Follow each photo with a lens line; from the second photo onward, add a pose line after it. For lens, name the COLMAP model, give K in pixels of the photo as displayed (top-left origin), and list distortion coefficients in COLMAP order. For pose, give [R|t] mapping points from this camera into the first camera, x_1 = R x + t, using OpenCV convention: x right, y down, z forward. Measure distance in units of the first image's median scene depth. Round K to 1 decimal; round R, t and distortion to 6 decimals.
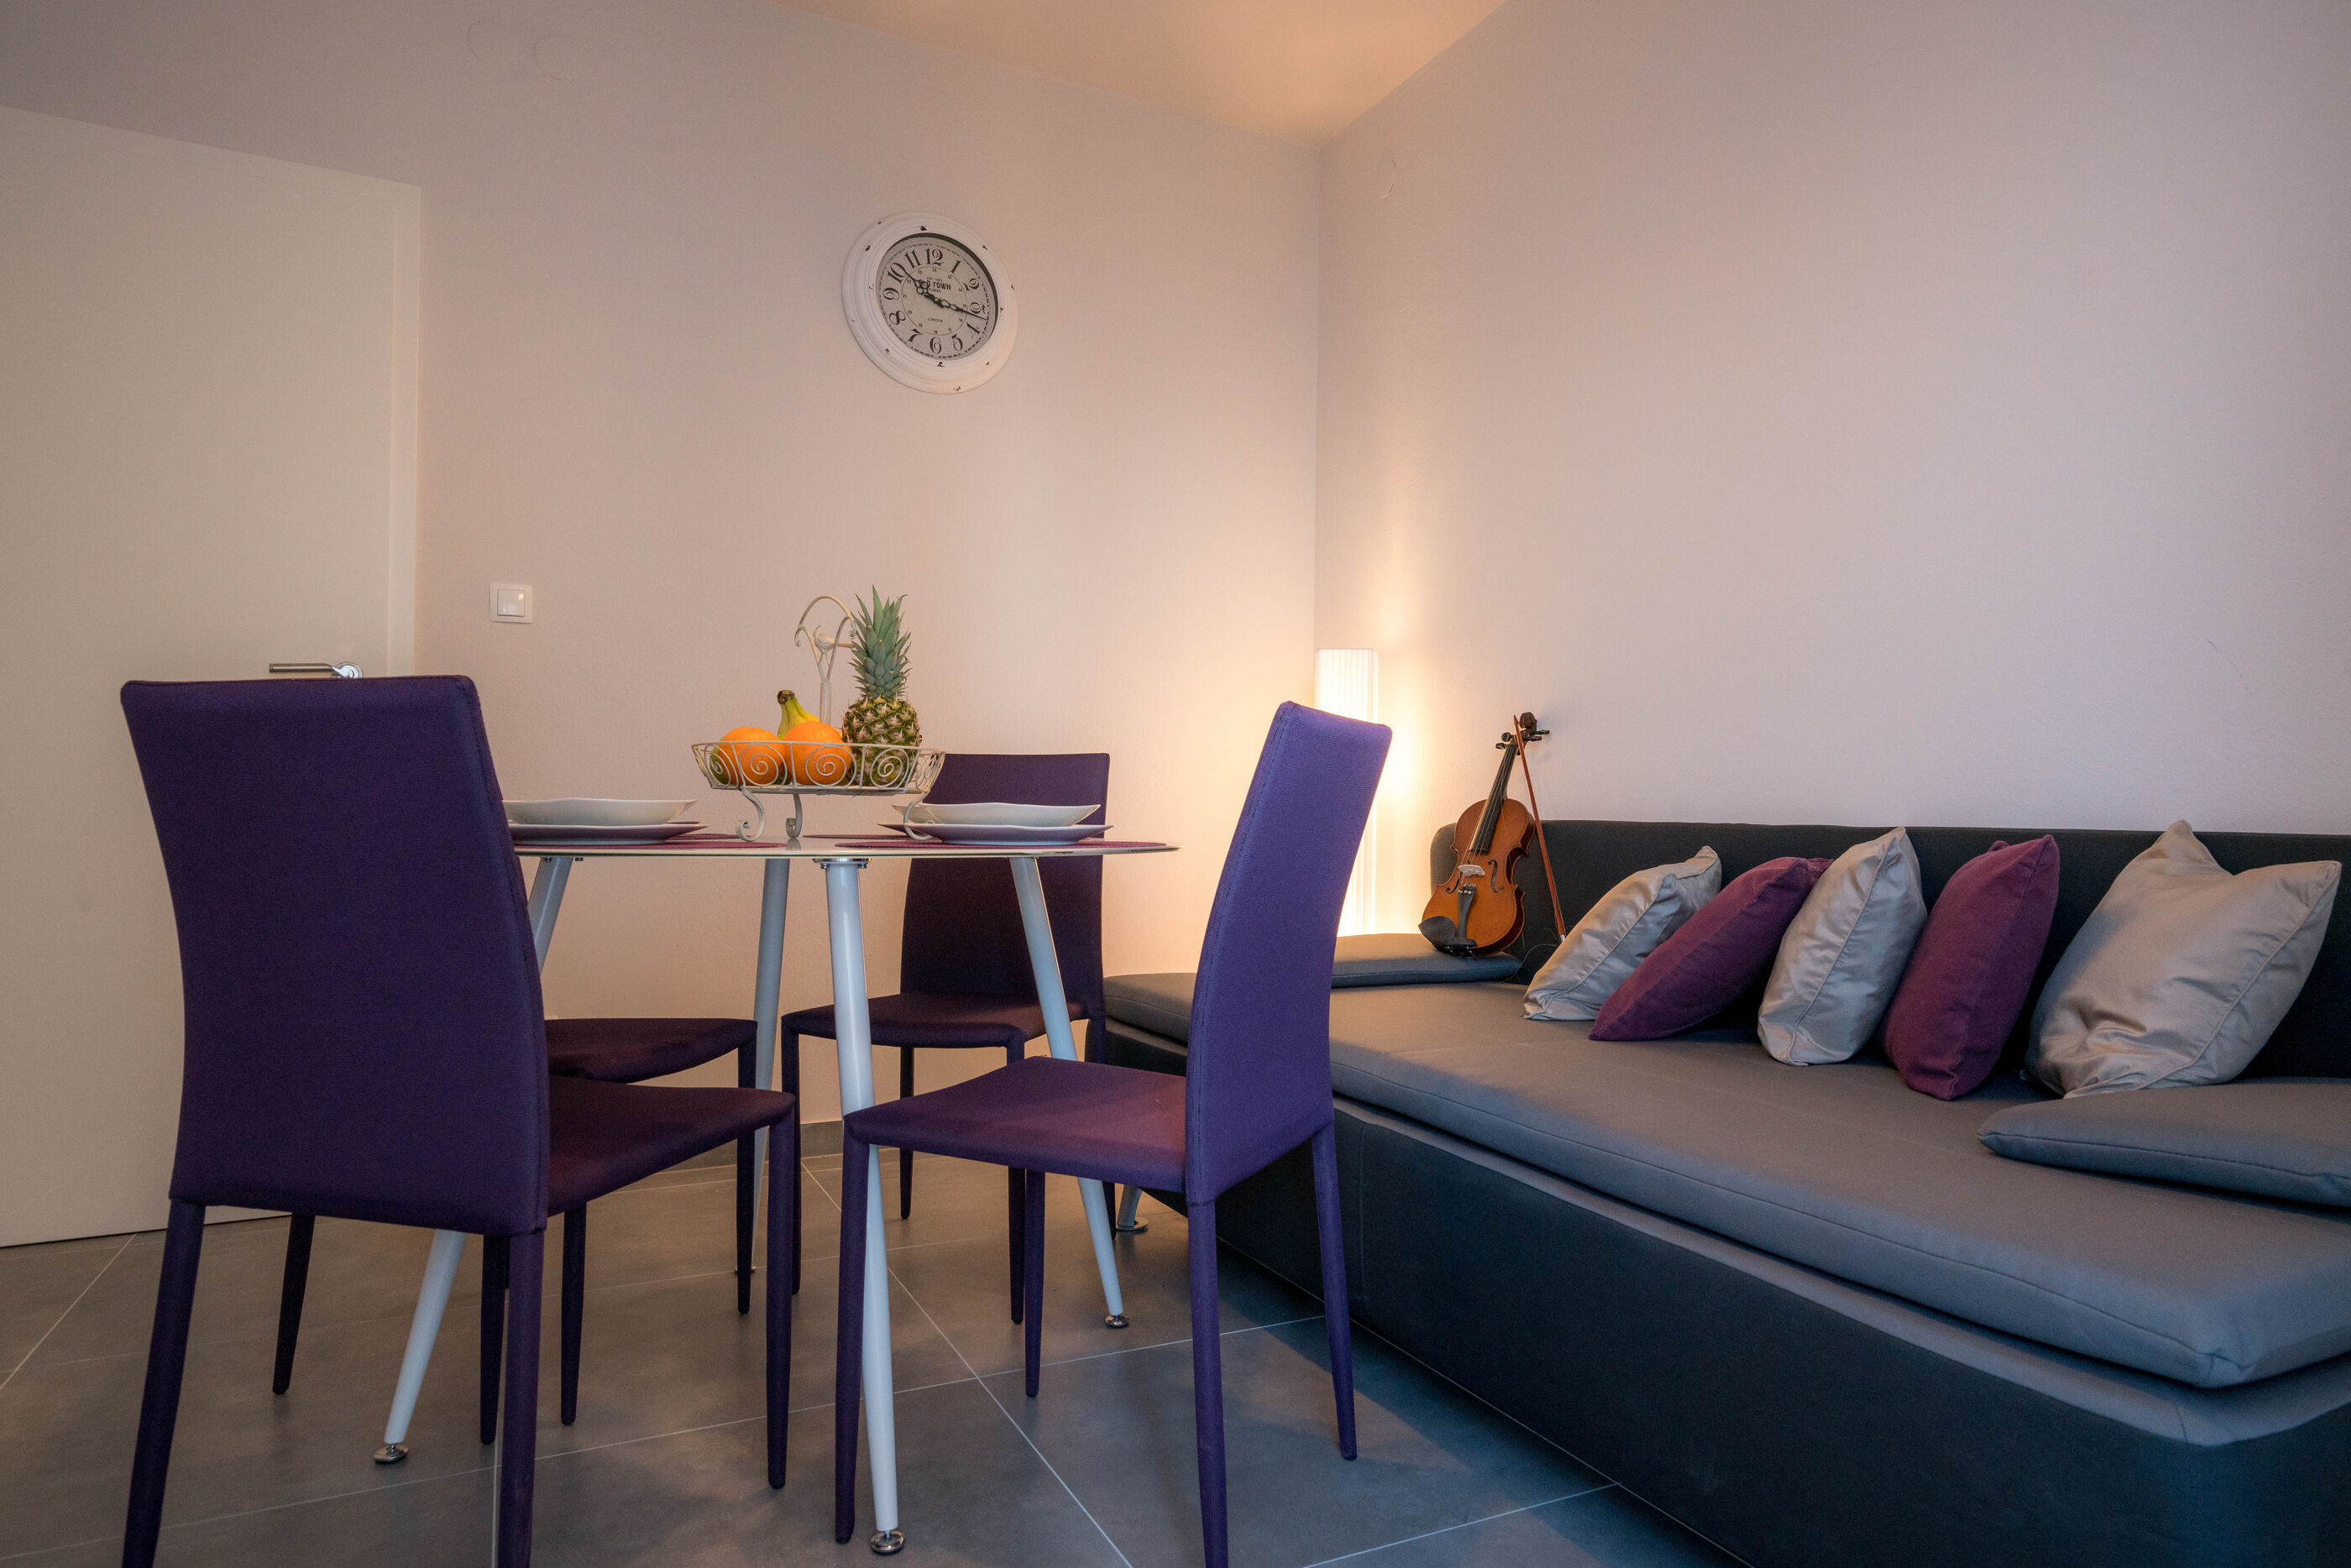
lens RADIAL K [[1381.4, 0, 1180.9], [0, 1381.4, 783.6], [0, 0, 1]] dist [0.022361, -0.005697]
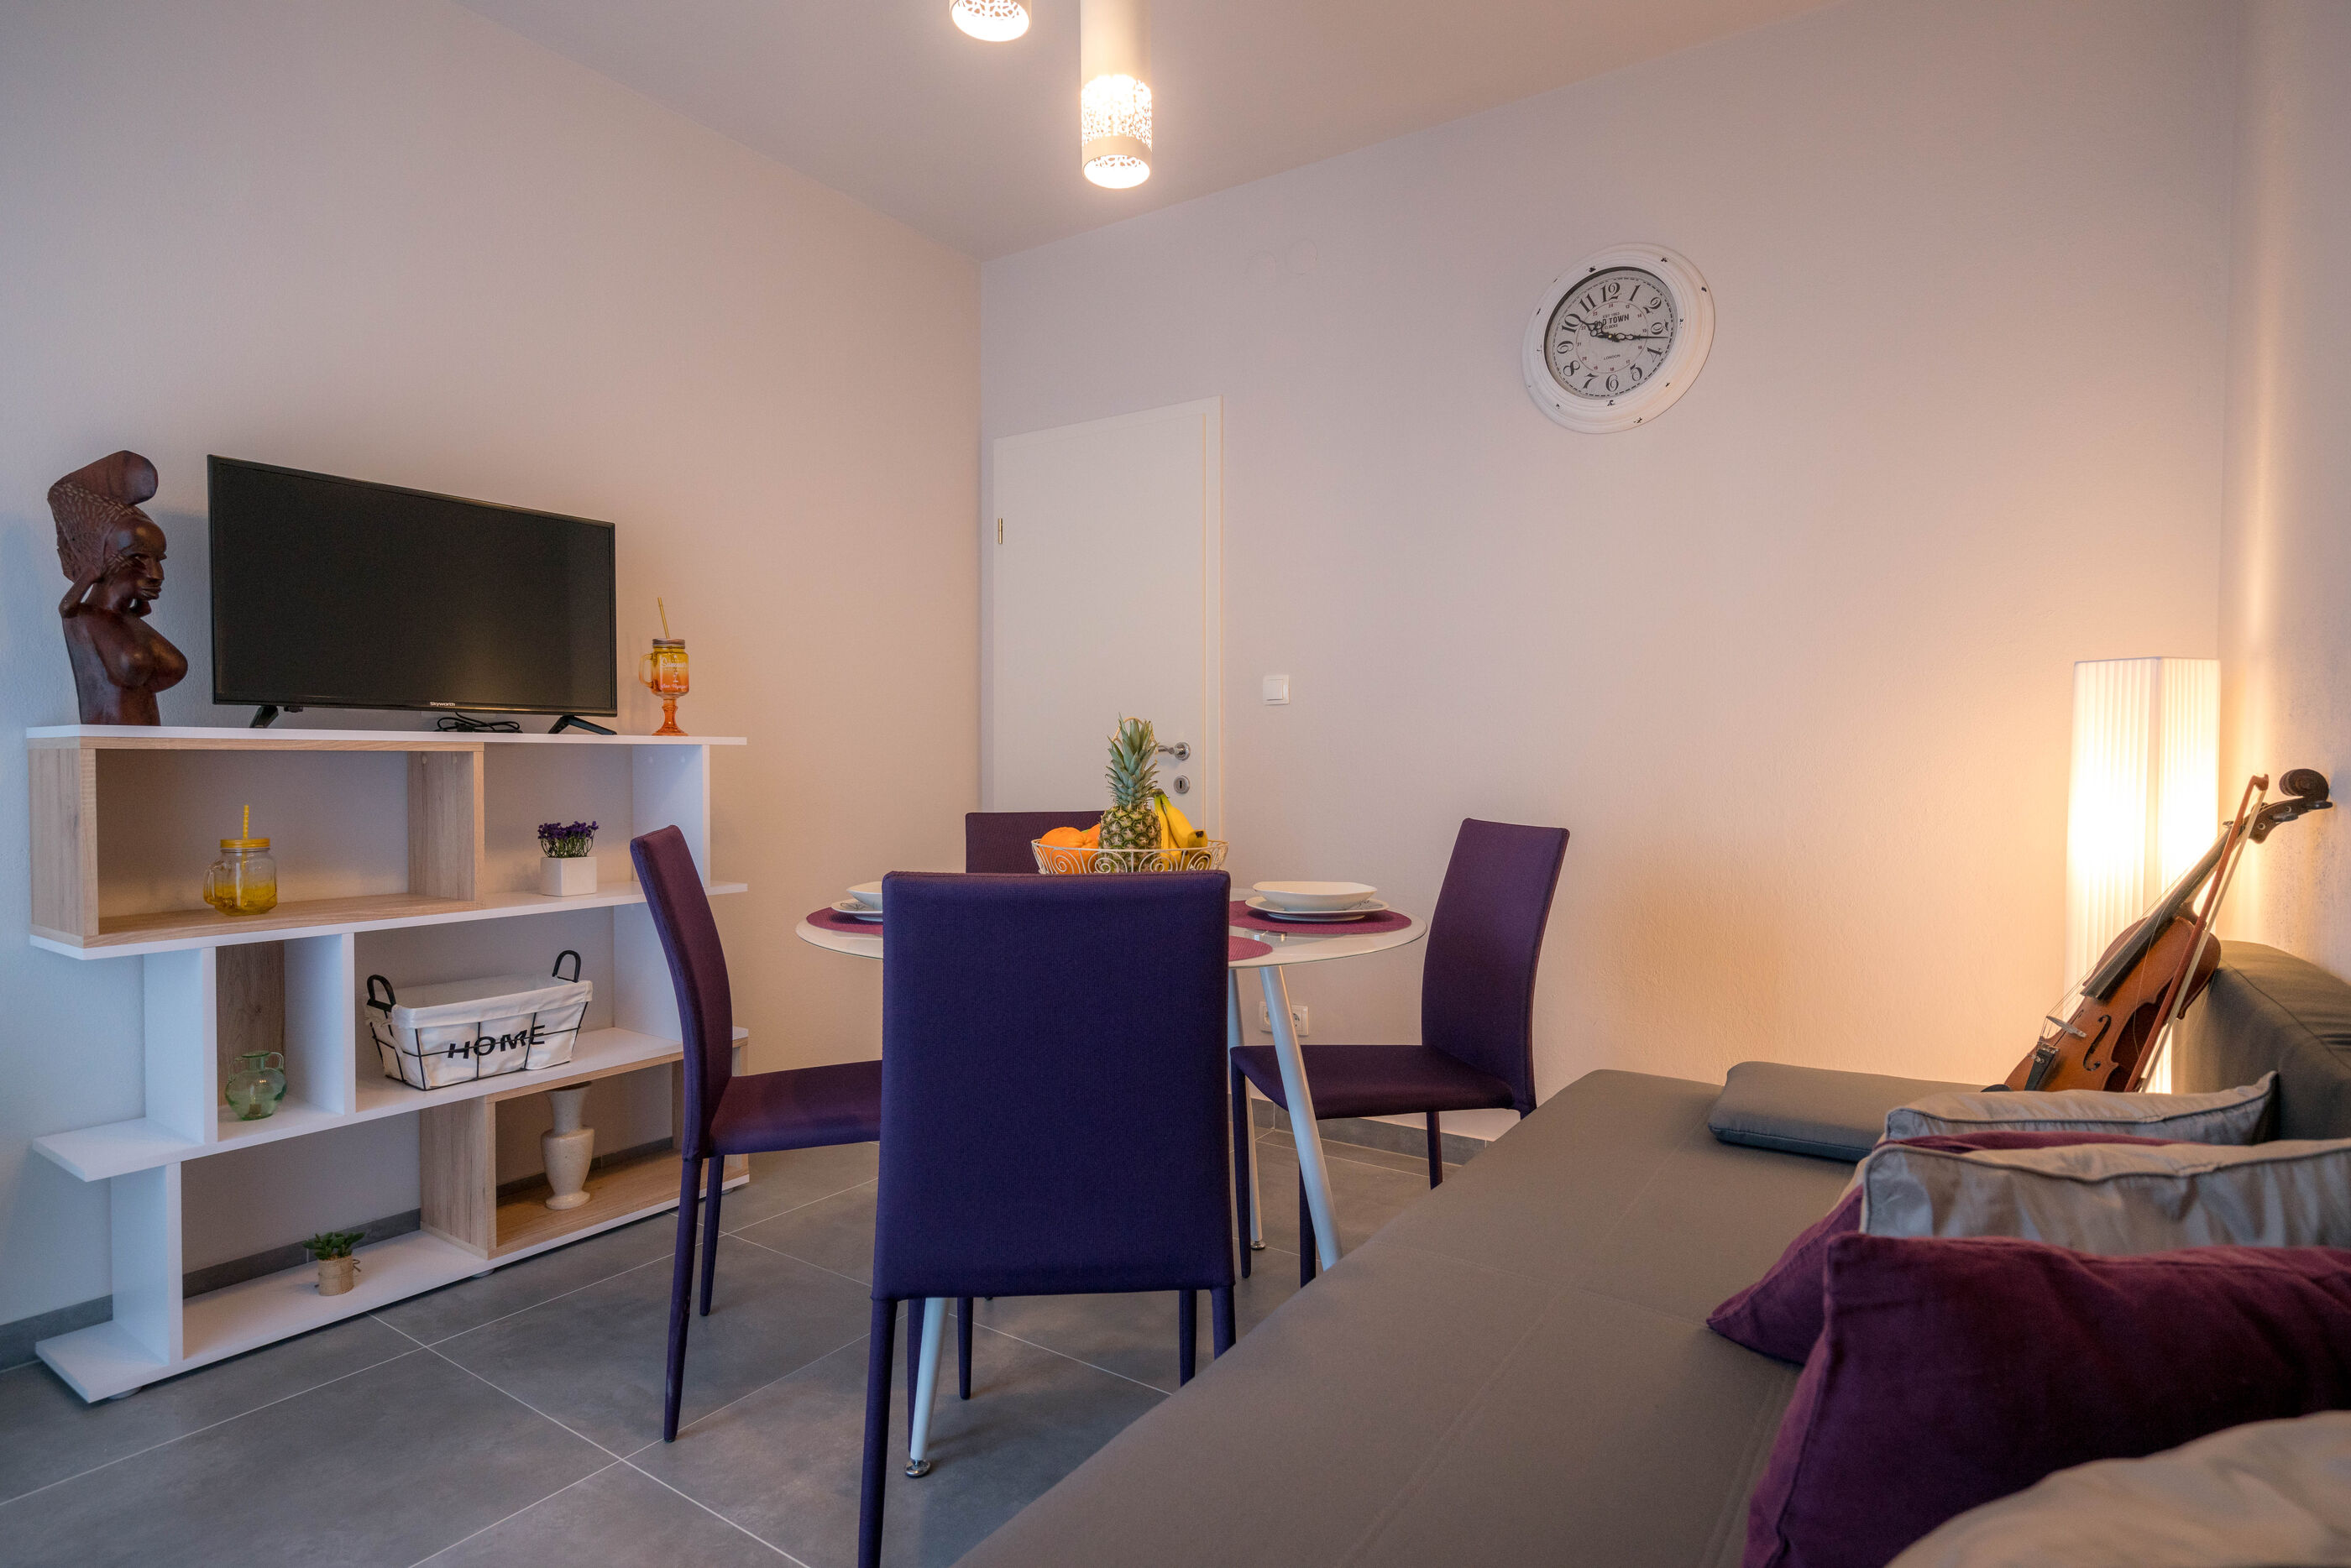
lens RADIAL K [[1209.8, 0, 1162.3], [0, 1209.8, 796.9], [0, 0, 1]] dist [0.004686, -0.000399]
pose [[0.497147, 0.018689, -0.867465, 0.691347], [0.023237, 0.999123, 0.034843, -0.104833], [0.867355, -0.037479, 0.496276, 0.488941]]
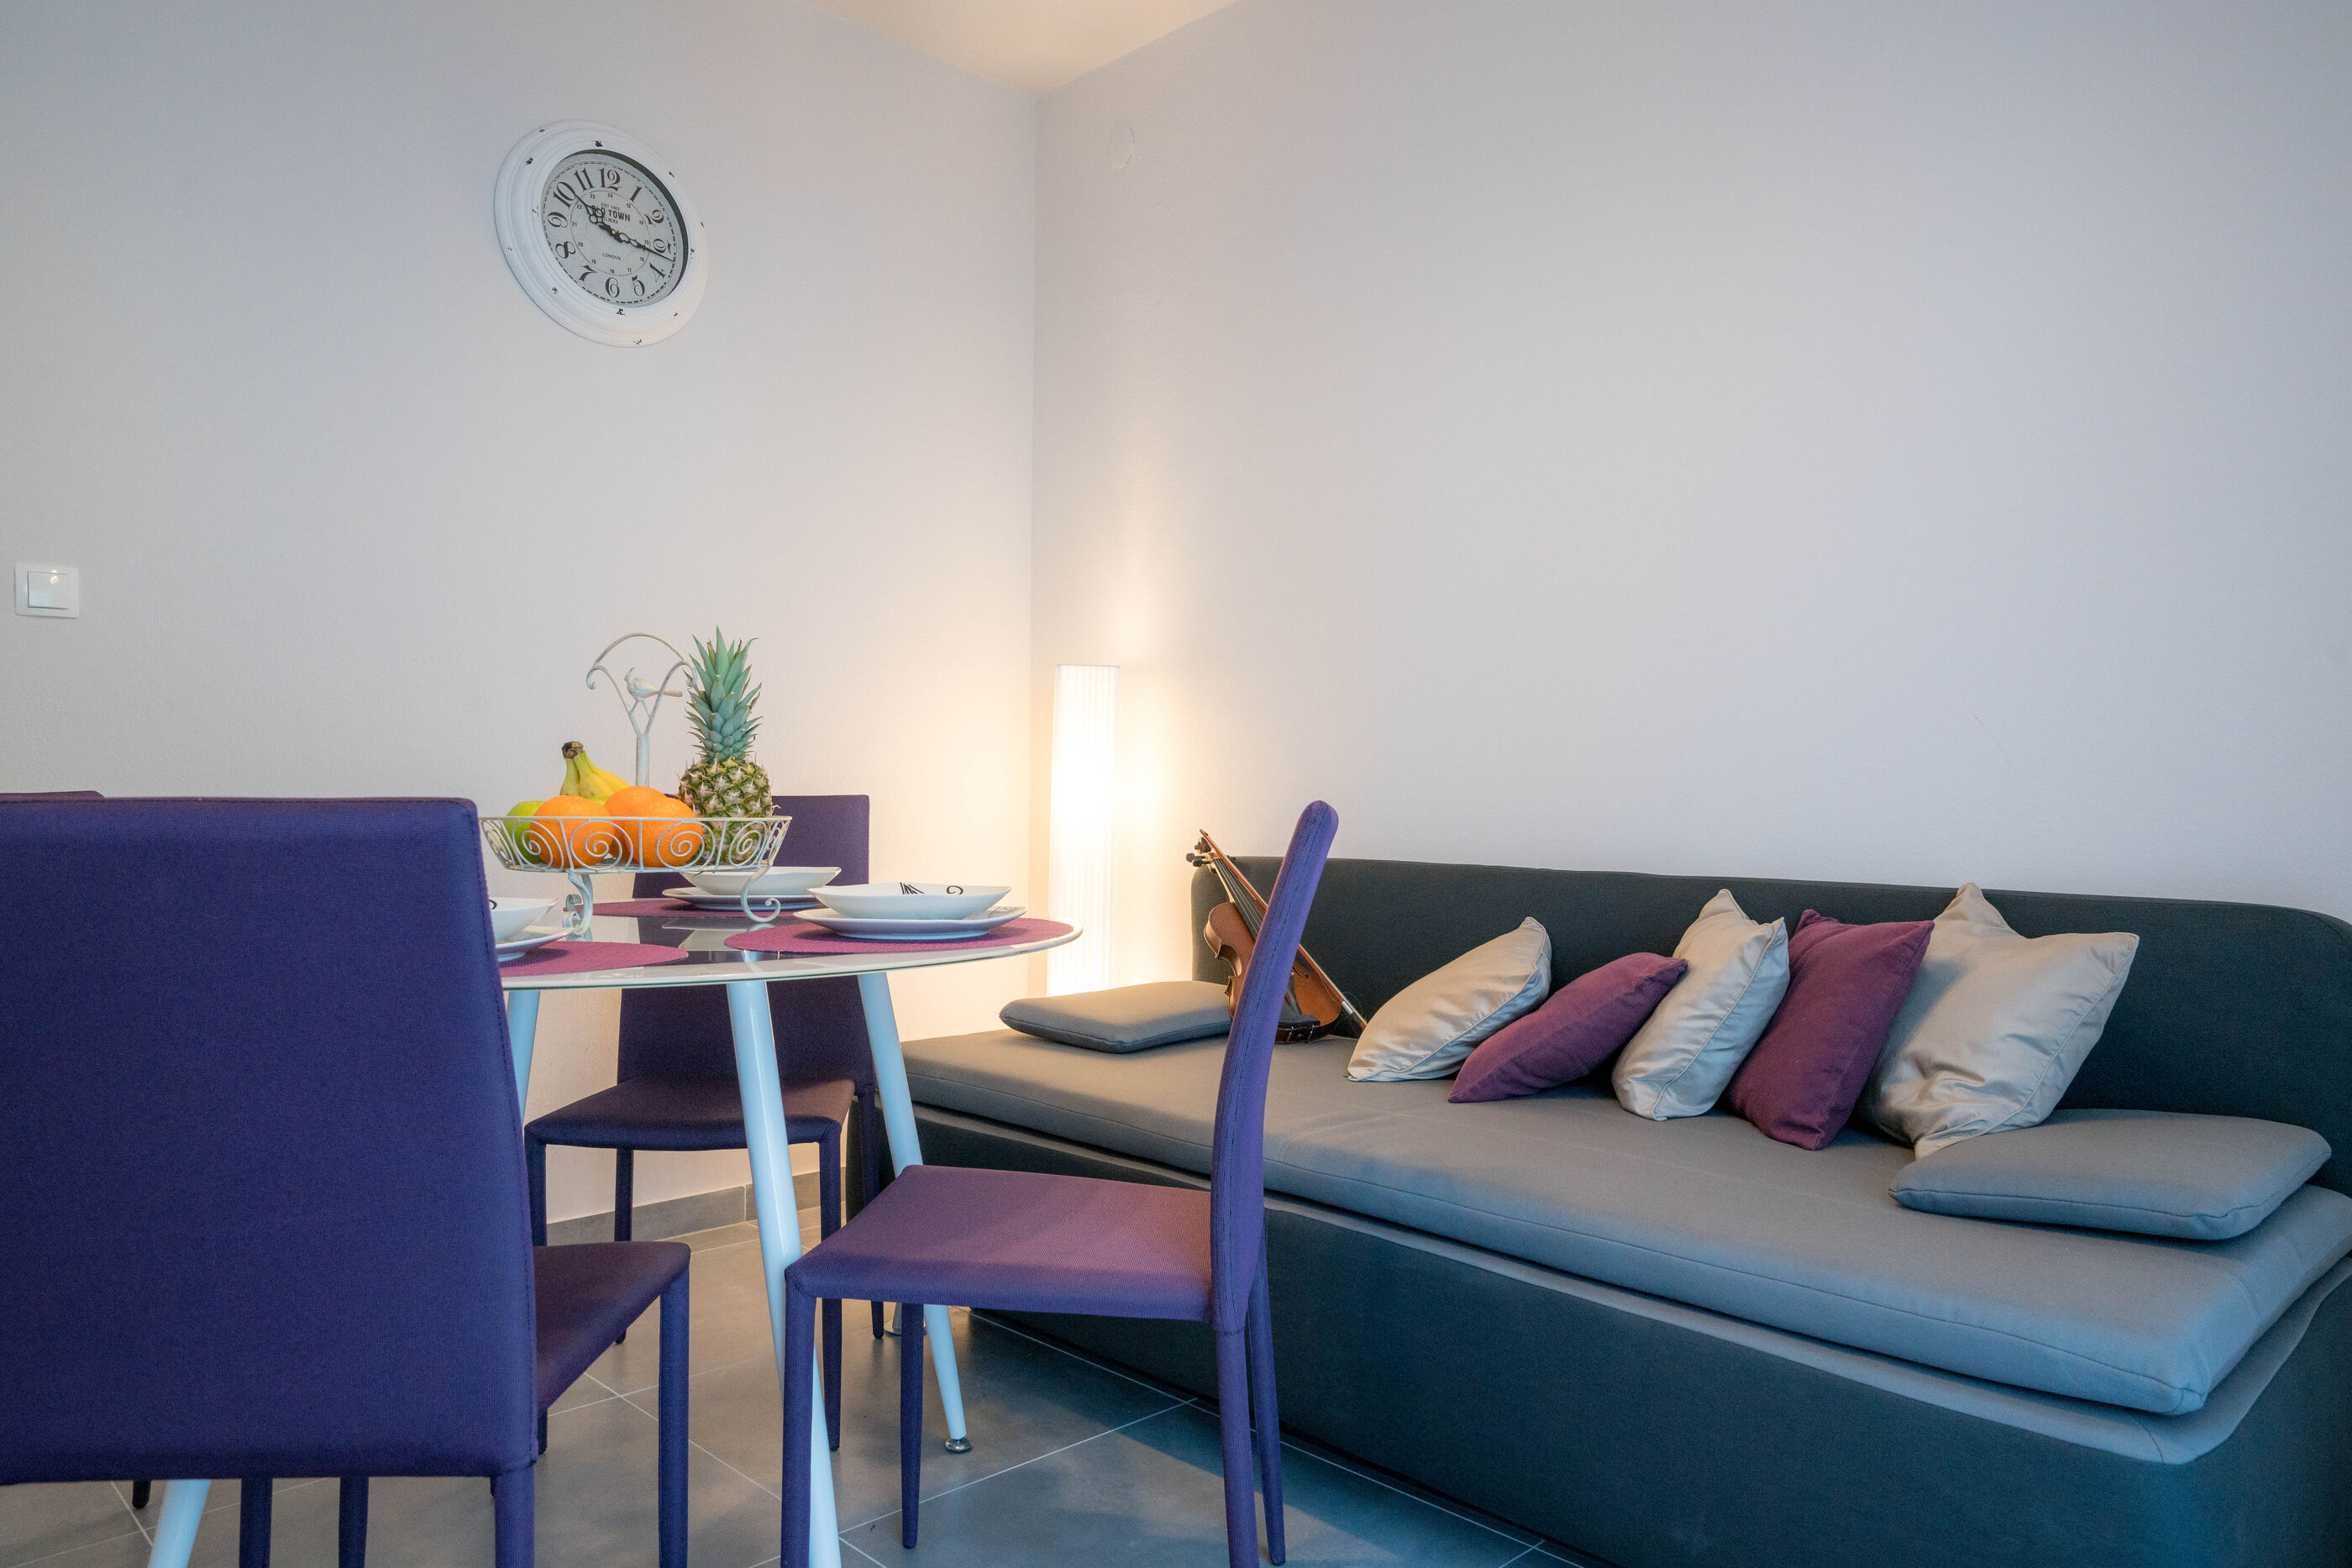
lens RADIAL K [[1558.0, 0, 1179.8], [0, 1558.0, 790.1], [0, 0, 1]] dist [0.015711, -0.000772]
pose [[0.948785, -0.002127, 0.315914, -0.254200], [-0.004786, 0.999766, 0.021107, -0.064439], [-0.315885, -0.021539, 0.948553, 0.005278]]
